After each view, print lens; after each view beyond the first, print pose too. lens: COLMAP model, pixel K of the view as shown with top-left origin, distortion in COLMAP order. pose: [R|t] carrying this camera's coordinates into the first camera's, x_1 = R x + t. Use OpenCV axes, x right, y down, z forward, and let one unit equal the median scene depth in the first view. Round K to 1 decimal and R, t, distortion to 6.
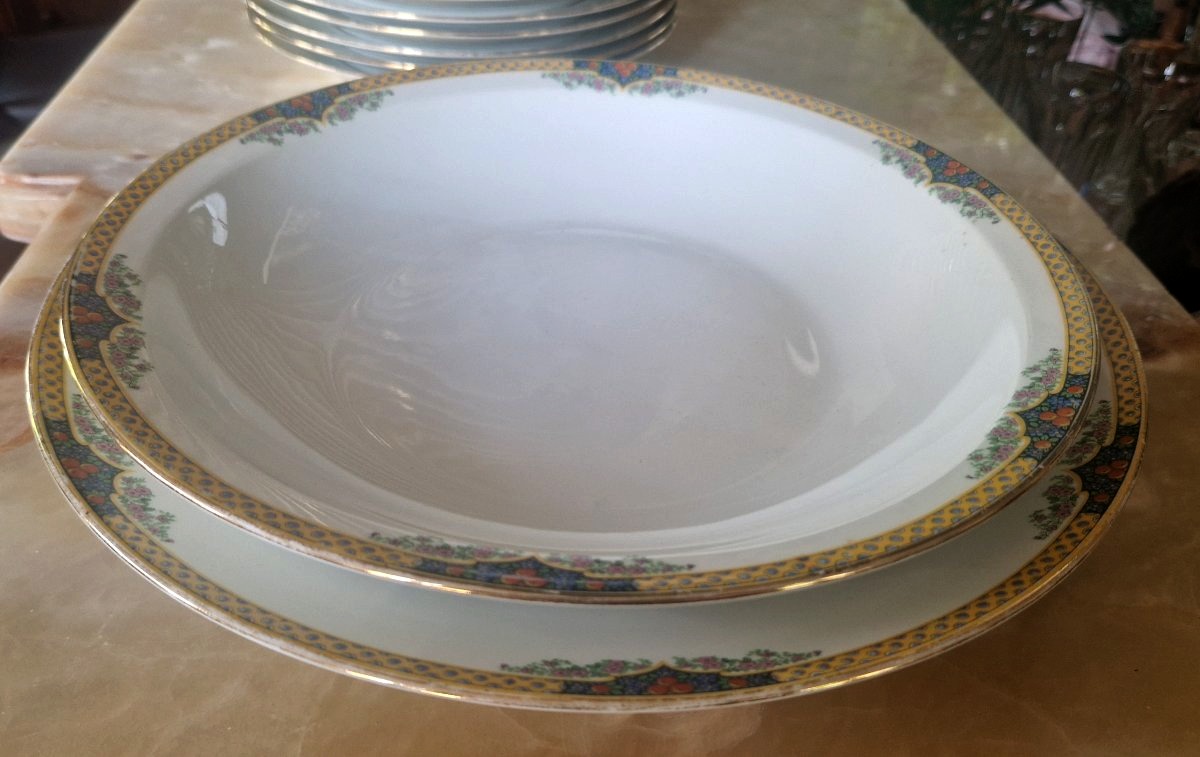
lens RADIAL K [[784.9, 0, 594.1], [0, 784.9, 379.1], [0, 0, 1]] dist [0.019597, -0.012399]
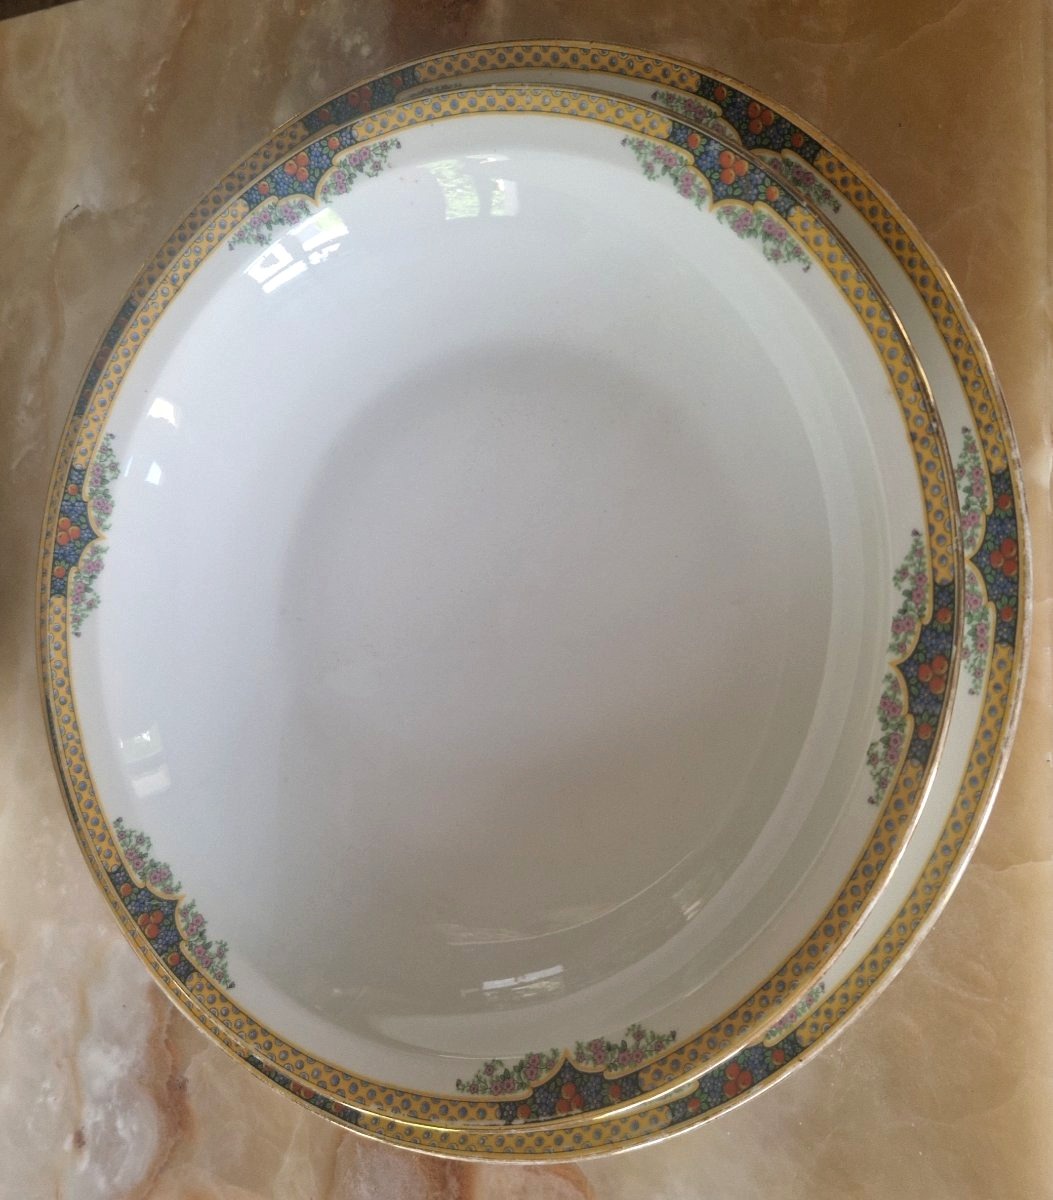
lens RADIAL K [[932.6, 0, 527.2], [0, 932.6, 593.8], [0, 0, 1]] dist [0.026778, -0.012597]
pose [[0.049240, -0.998784, -0.002338, 0.004993], [0.951250, 0.046183, 0.304944, -0.570584], [-0.304466, -0.017239, 0.952367, -0.127943]]
